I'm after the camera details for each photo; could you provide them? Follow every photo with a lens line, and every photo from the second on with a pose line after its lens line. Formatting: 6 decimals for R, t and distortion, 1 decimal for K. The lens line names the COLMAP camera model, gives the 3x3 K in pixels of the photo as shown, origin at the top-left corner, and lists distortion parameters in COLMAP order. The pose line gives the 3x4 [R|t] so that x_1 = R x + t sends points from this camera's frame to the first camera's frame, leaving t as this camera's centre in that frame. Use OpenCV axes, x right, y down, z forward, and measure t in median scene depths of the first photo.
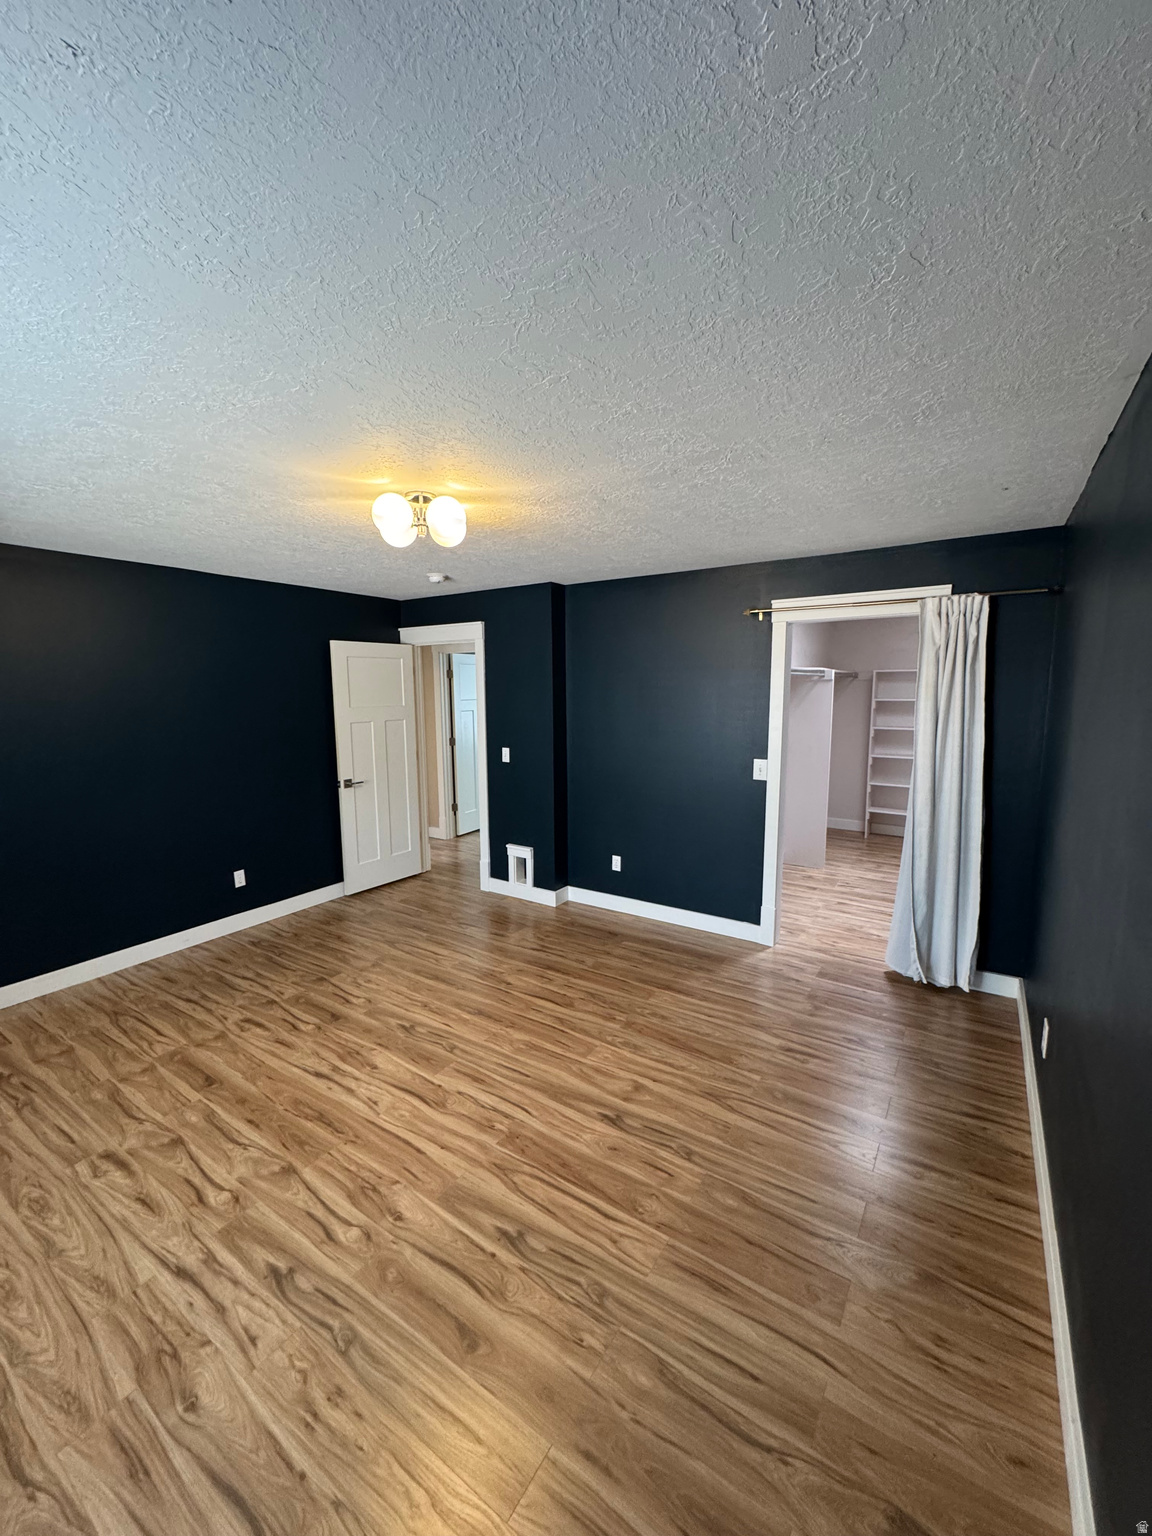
lens RADIAL K [[613.8, 0, 576.4], [0, 613.8, 765.0], [0, 0, 1]] dist [-0.002157, -0.000608]
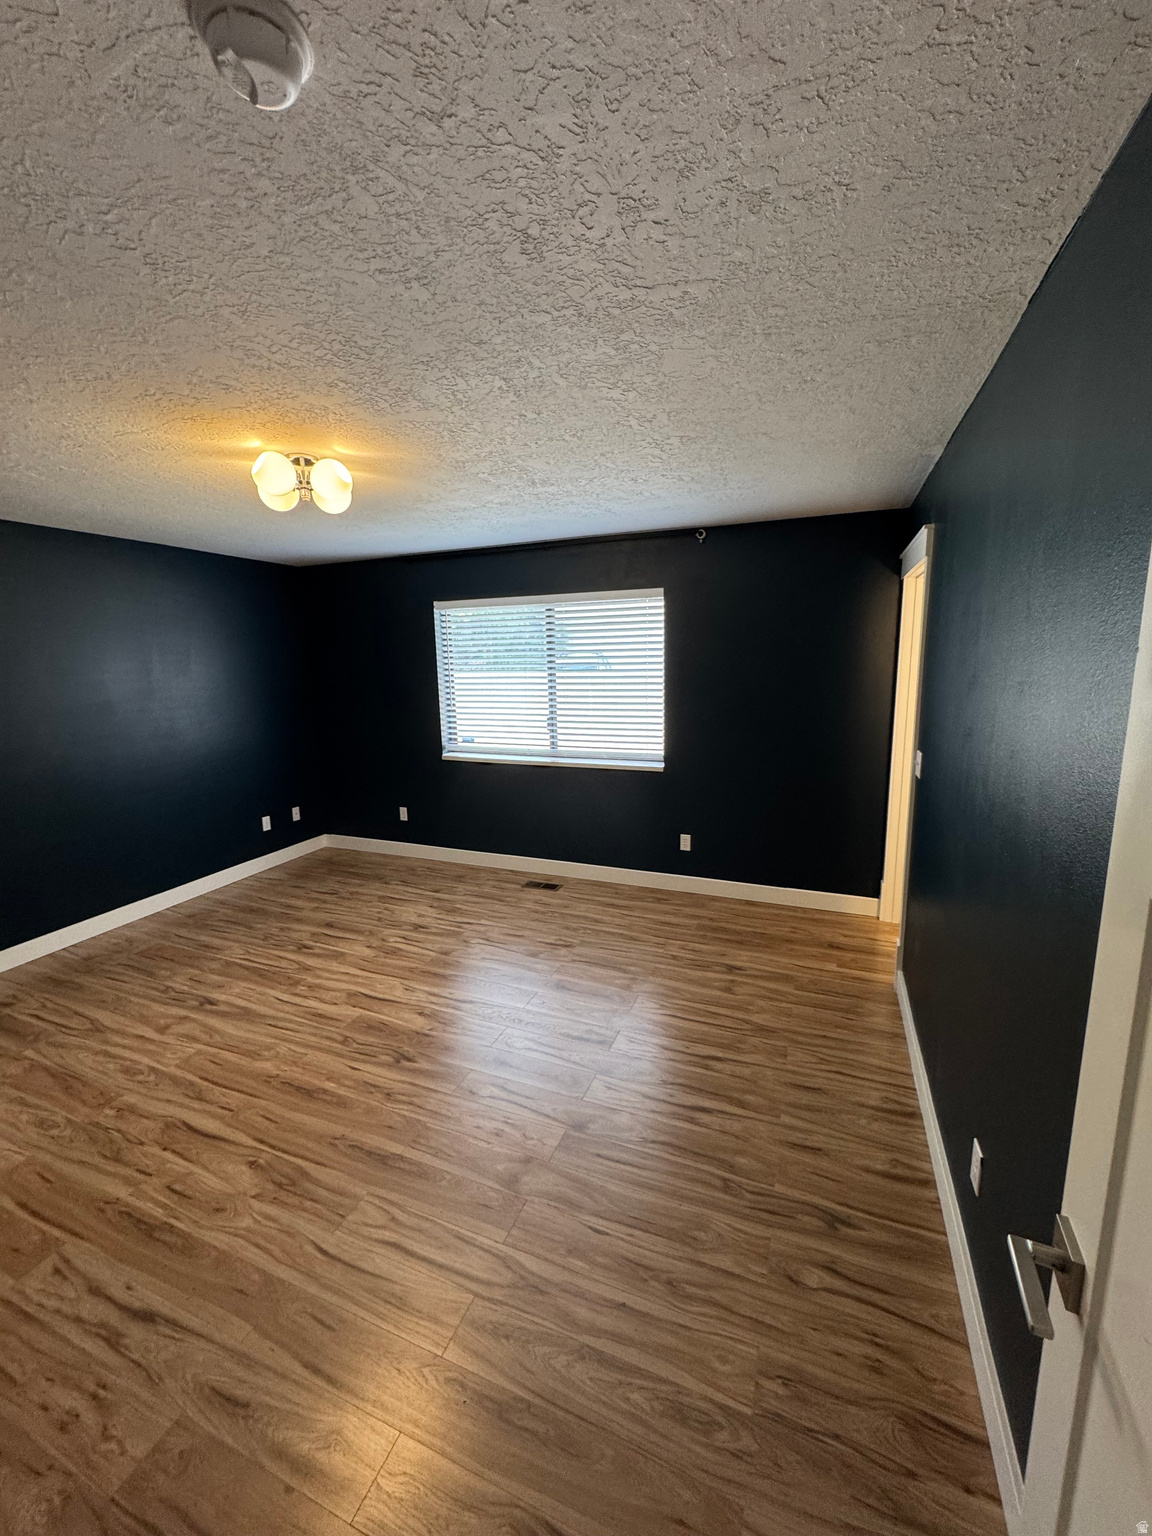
lens RADIAL K [[613.8, 0, 576.4], [0, 613.8, 765.0], [0, 0, 1]] dist [-0.002157, -0.000608]
pose [[-0.979791, 0.062998, -0.189842, -0.458119], [0.004467, 0.955761, 0.294111, -0.251661], [0.199972, 0.287319, -0.936728, 2.108421]]
